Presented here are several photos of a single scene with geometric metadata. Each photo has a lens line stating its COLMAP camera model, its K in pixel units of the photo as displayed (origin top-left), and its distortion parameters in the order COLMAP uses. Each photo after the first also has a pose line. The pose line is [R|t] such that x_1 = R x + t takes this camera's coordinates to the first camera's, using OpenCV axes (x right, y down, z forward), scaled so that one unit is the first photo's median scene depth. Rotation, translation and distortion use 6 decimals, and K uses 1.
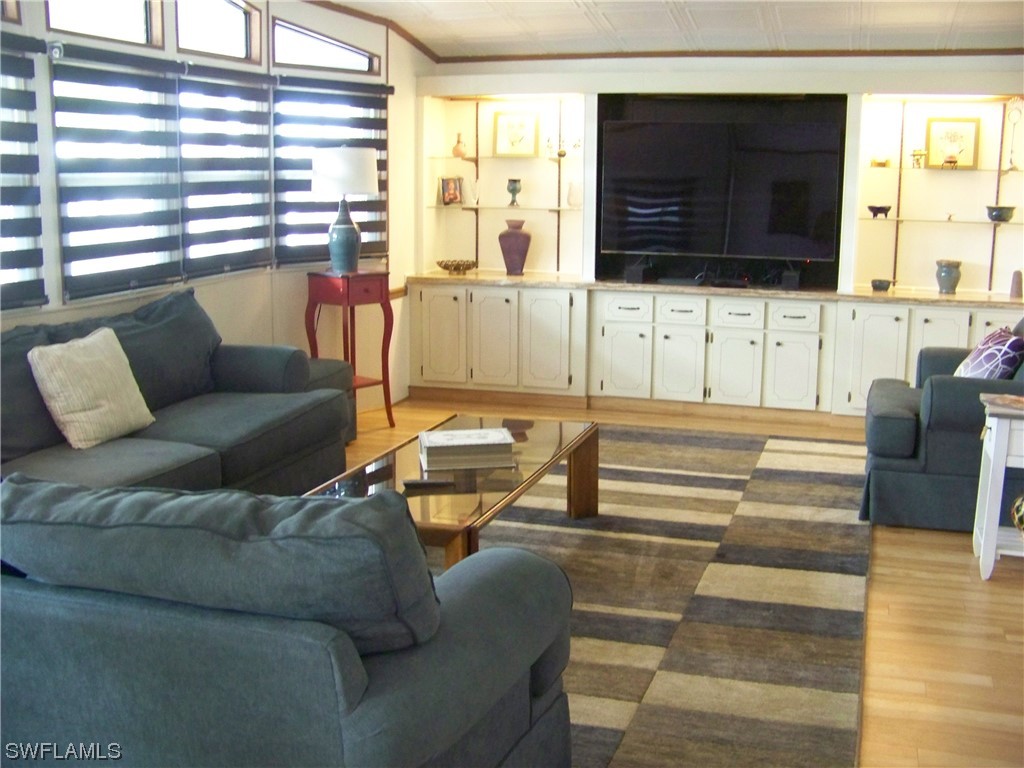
lens RADIAL K [[1101.6, 0, 530.1], [0, 1101.6, 397.3], [0, 0, 1]] dist [-0.262001, 0.342048]
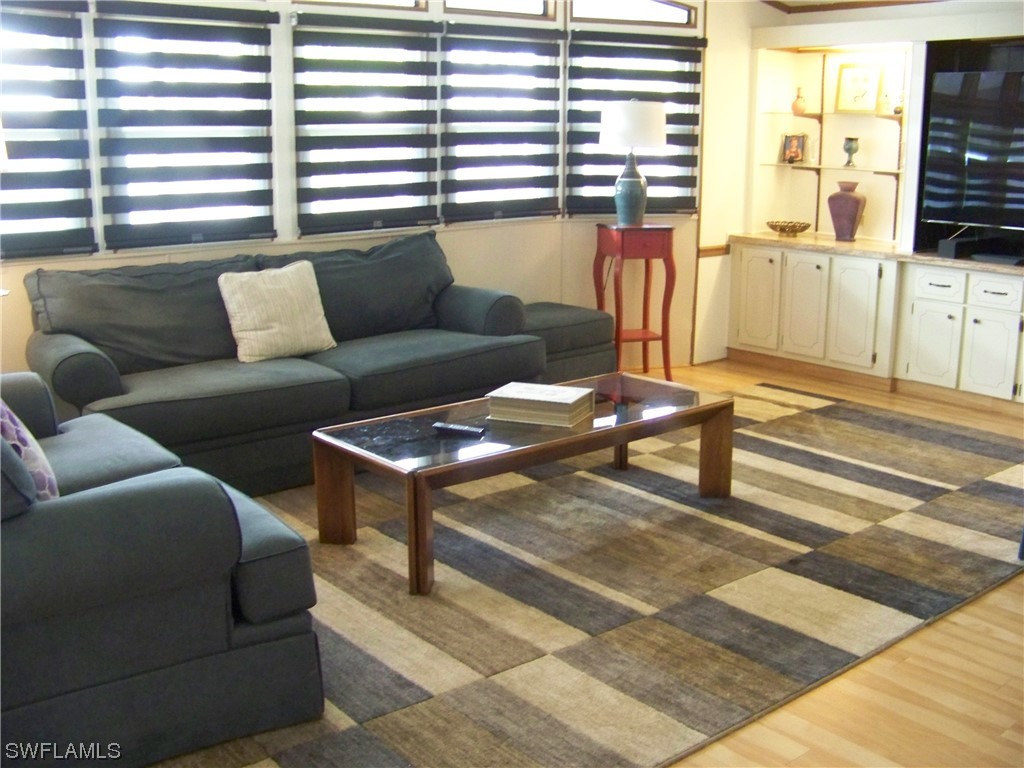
lens RADIAL K [[1101.6, 0, 530.1], [0, 1101.6, 397.3], [0, 0, 1]] dist [-0.262001, 0.342048]
pose [[0.843515, 0.123878, -0.522625, 0.303965], [-0.103133, 0.992289, 0.068747, -0.017718], [0.527111, -0.004089, 0.849786, 0.098727]]
